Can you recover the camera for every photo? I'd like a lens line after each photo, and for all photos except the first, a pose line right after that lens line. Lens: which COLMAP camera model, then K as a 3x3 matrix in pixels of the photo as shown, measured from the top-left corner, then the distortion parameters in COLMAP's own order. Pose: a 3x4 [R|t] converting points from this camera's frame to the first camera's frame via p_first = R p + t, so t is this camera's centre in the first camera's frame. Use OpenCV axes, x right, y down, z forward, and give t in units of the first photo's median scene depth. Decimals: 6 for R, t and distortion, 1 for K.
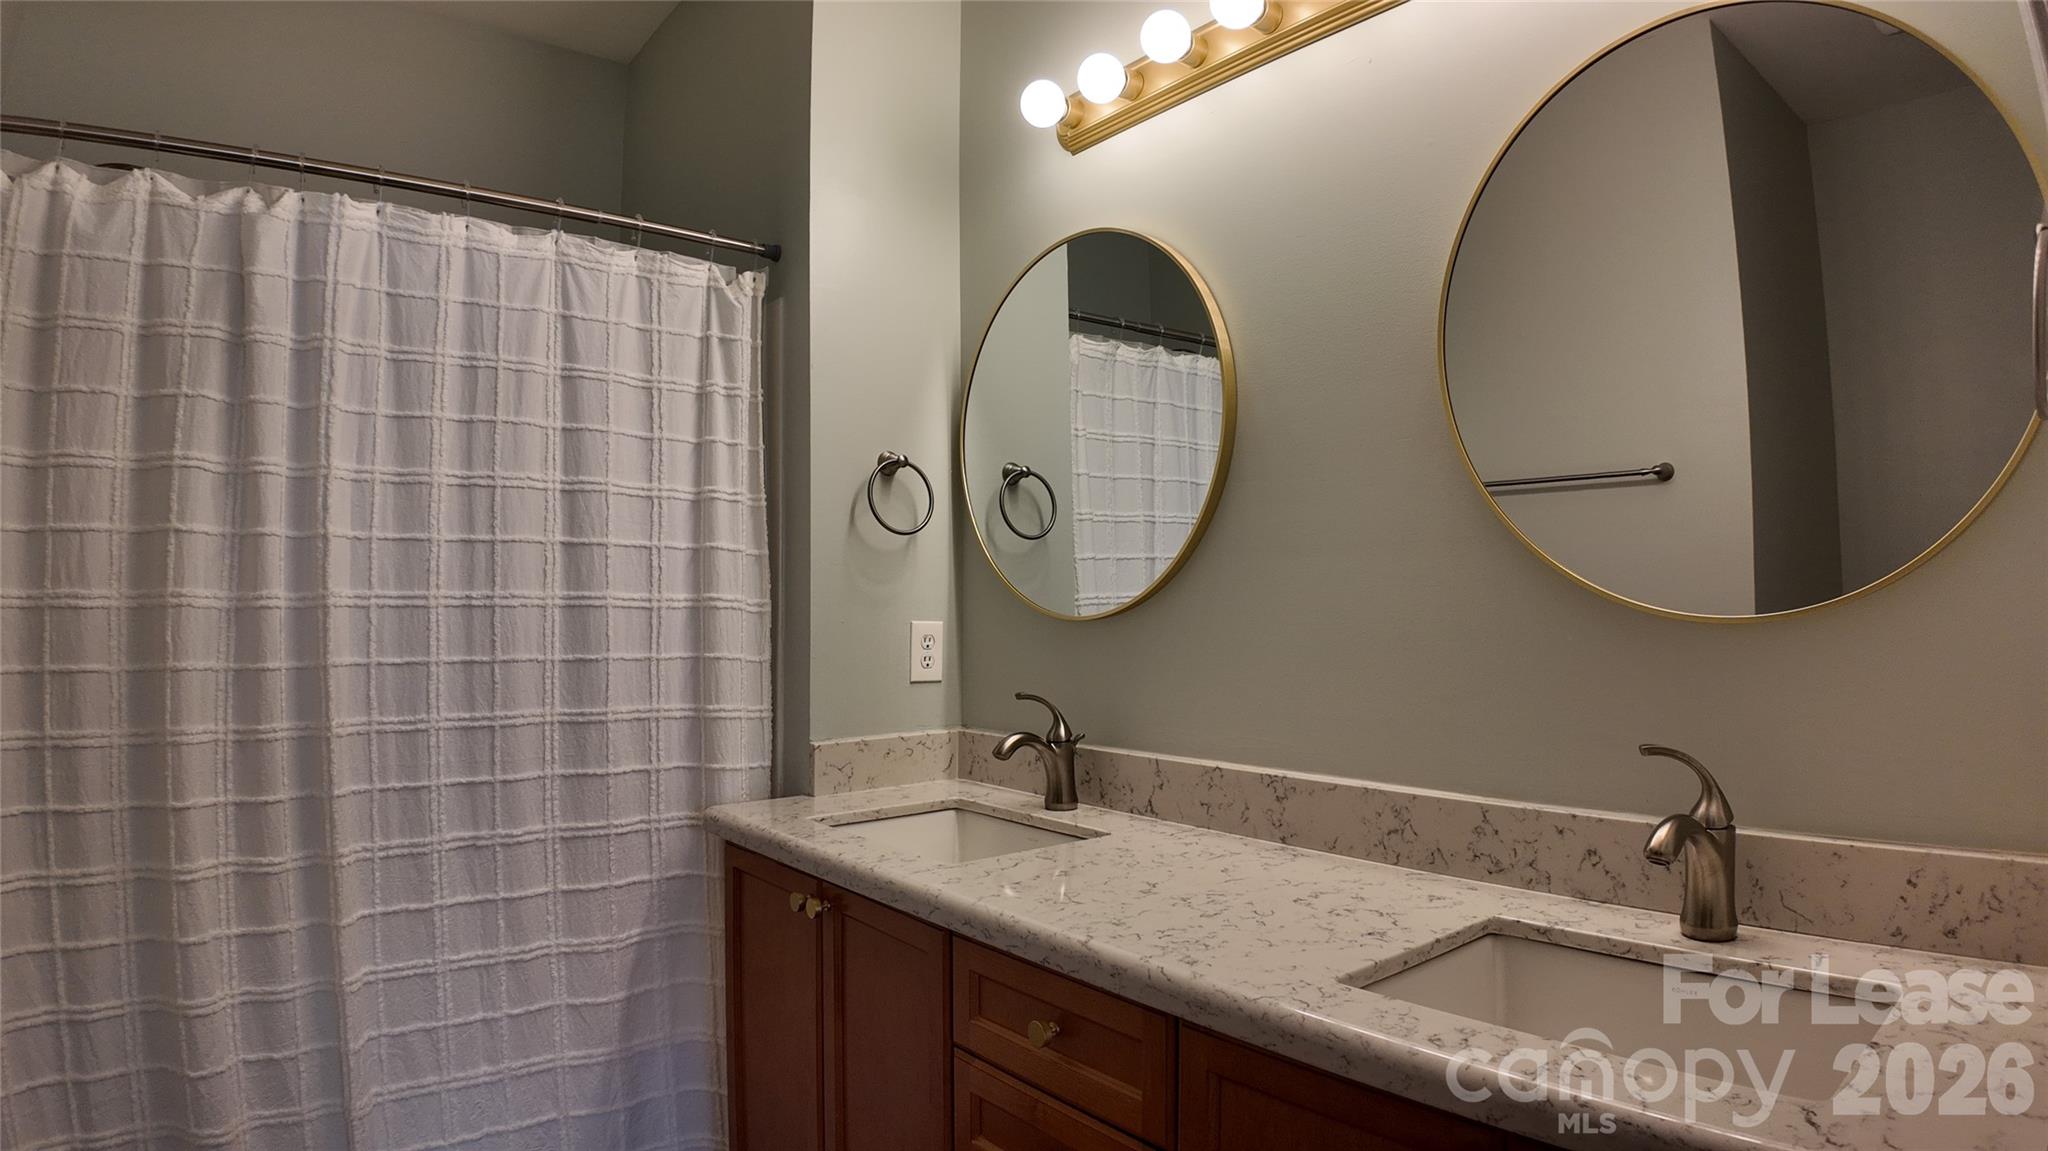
lens RADIAL K [[1087.9, 0, 1009.1], [0, 1087.9, 578.7], [0, 0, 1]] dist [-0.101126, -0.014780]
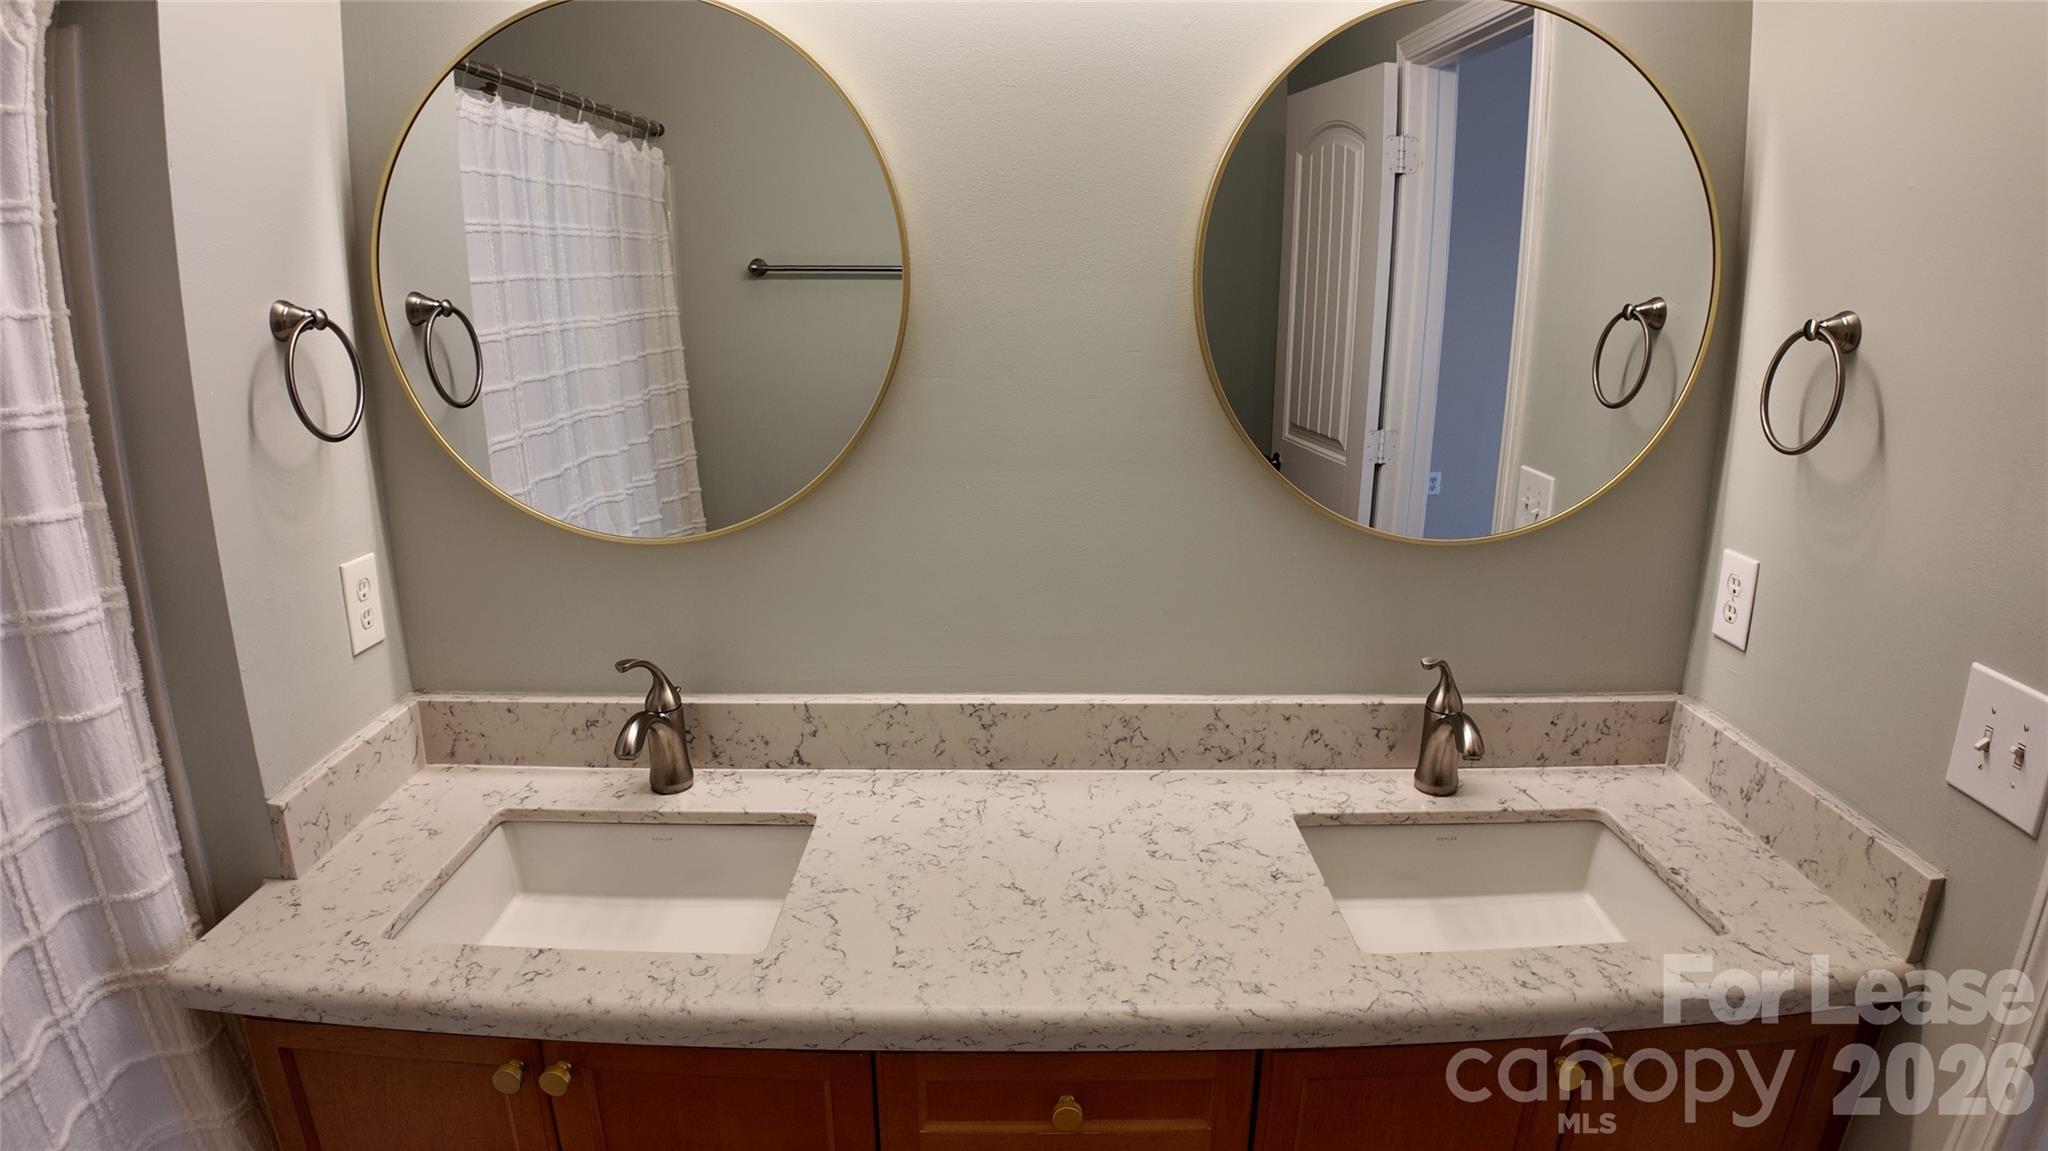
lens RADIAL K [[1087.9, 0, 1009.3], [0, 1087.9, 595.8], [0, 0, 1]] dist [-0.101126, -0.014780]
pose [[0.622467, -0.210184, 0.753895, -0.360574], [-0.025070, 0.957415, 0.287624, -0.150575], [-0.782245, -0.197936, 0.590690, 0.377850]]
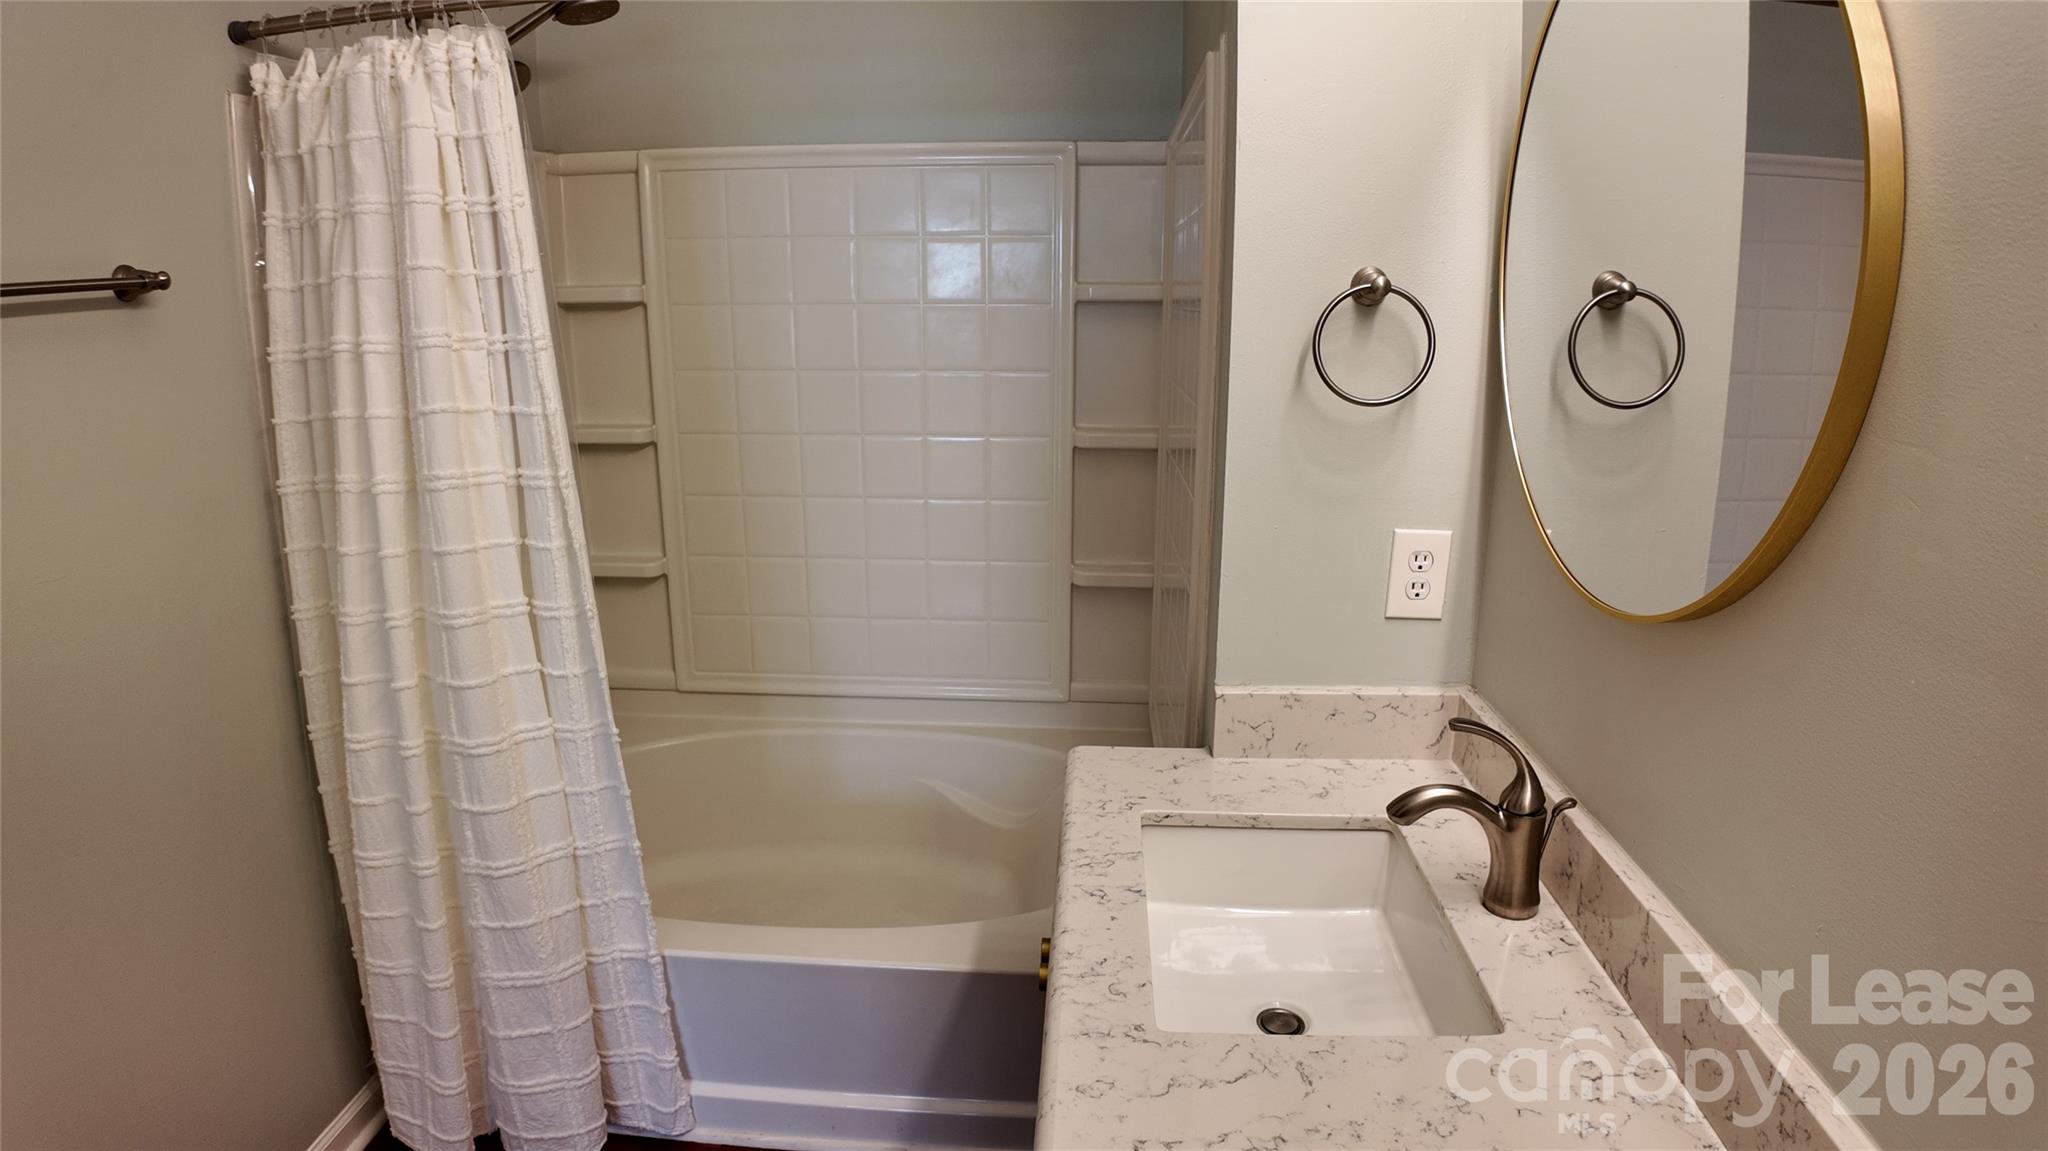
lens RADIAL K [[1087.9, 0, 1017.1], [0, 1087.9, 578.8], [0, 0, 1]] dist [-0.101126, -0.014780]
pose [[0.747181, 0.173507, -0.641573, 0.188074], [0.016839, 0.960070, 0.279252, -0.136323], [0.664407, -0.219455, 0.714425, 0.434600]]
